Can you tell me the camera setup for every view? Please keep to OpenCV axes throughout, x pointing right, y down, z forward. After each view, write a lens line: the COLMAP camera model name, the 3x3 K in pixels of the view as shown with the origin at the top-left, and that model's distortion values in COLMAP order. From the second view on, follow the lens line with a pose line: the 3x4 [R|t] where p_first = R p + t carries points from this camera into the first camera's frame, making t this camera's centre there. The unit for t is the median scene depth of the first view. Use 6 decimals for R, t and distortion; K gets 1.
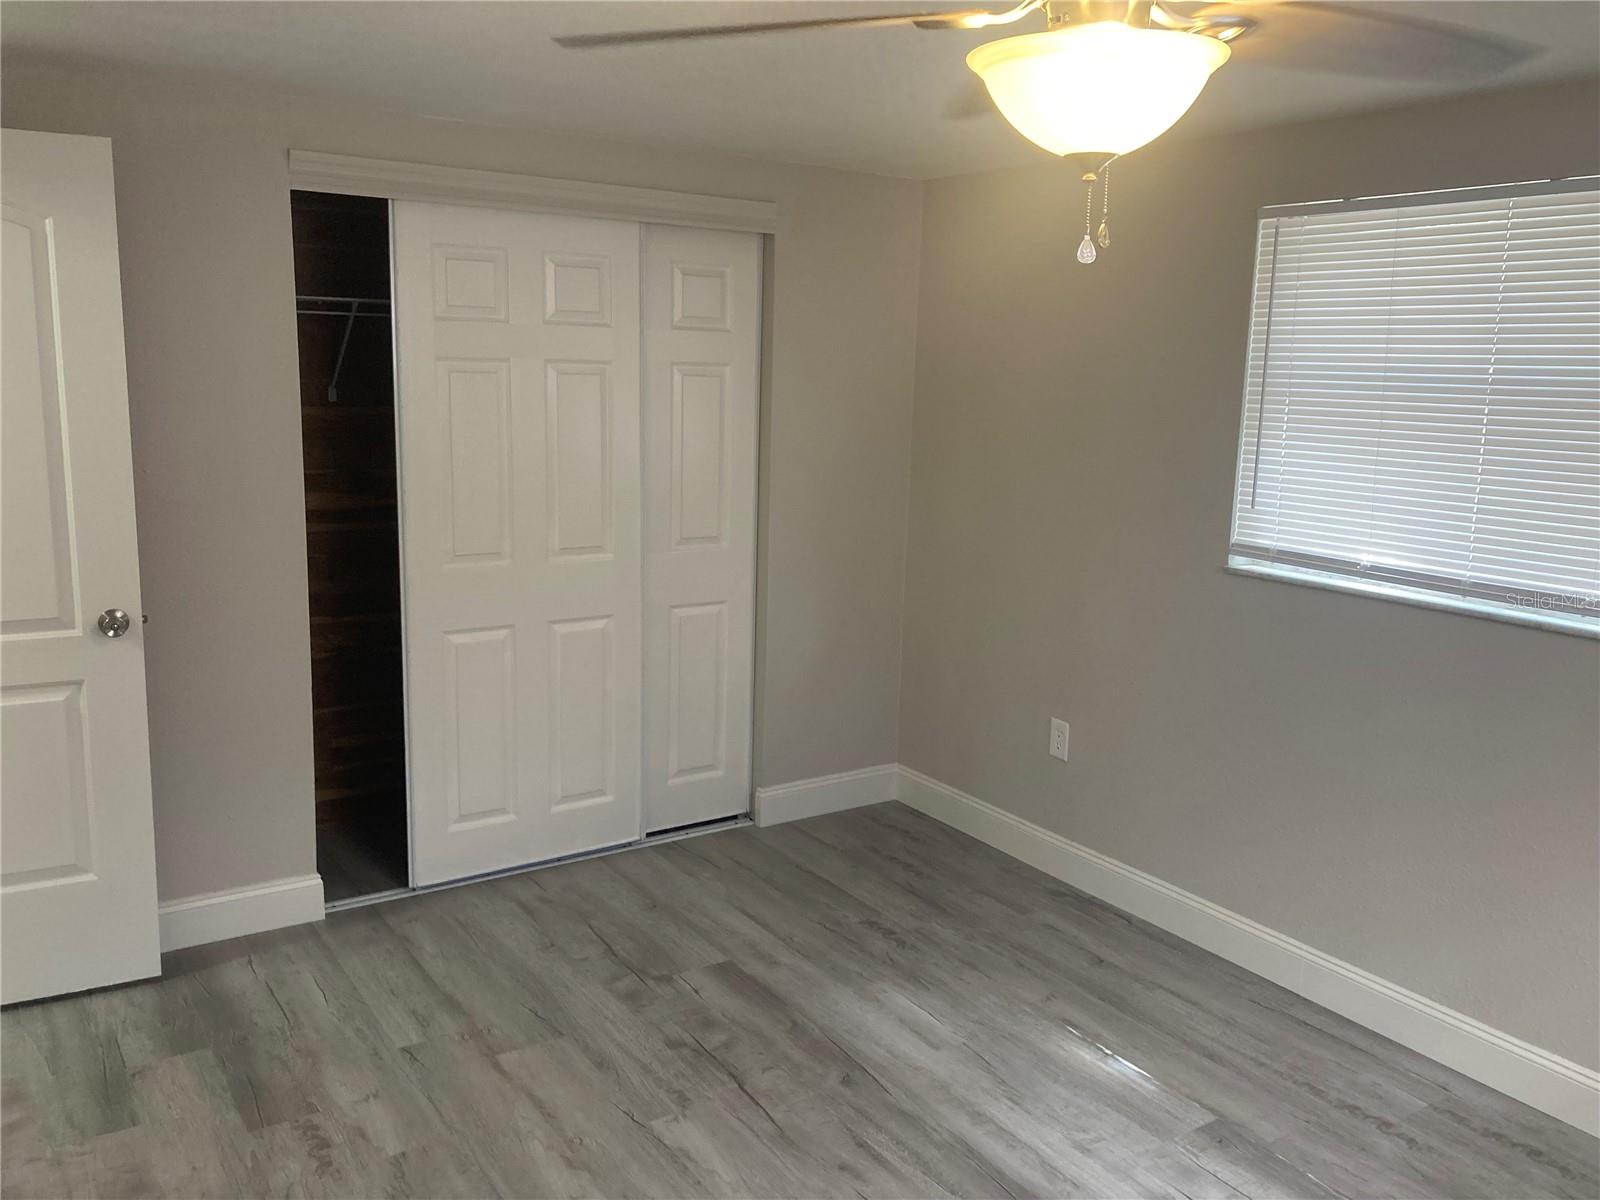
lens RADIAL K [[1286.5, 0, 803.6], [0, 1286.5, 595.0], [0, 0, 1]] dist [0.006178, 0.007537]
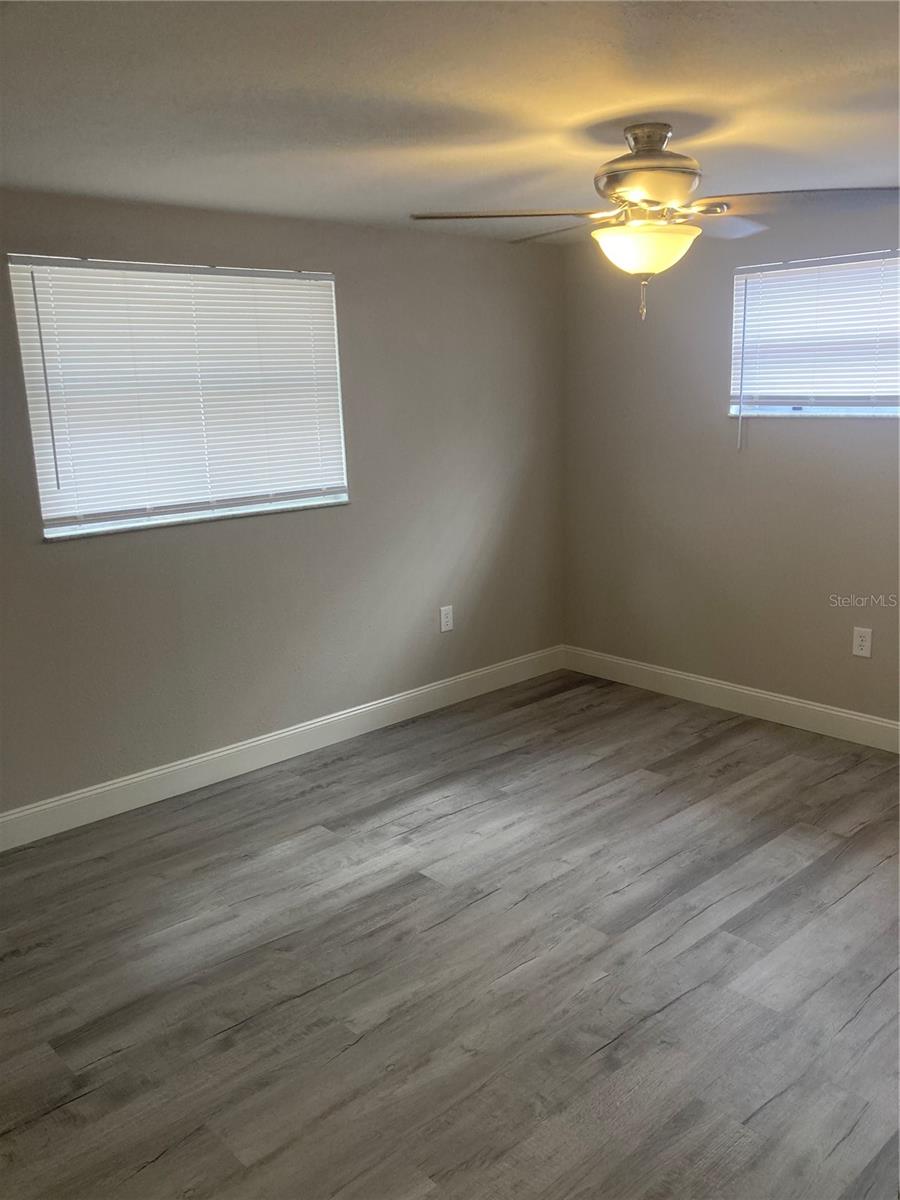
lens RADIAL K [[988.0, 0, 453.3], [0, 988.0, 613.3], [0, 0, 1]] dist [0.034137, -0.038209]
pose [[-0.140200, -0.254486, 0.956860, -0.829766], [0.204611, 0.938098, 0.279475, -0.172493], [-0.968751, 0.234966, -0.079451, 0.823231]]
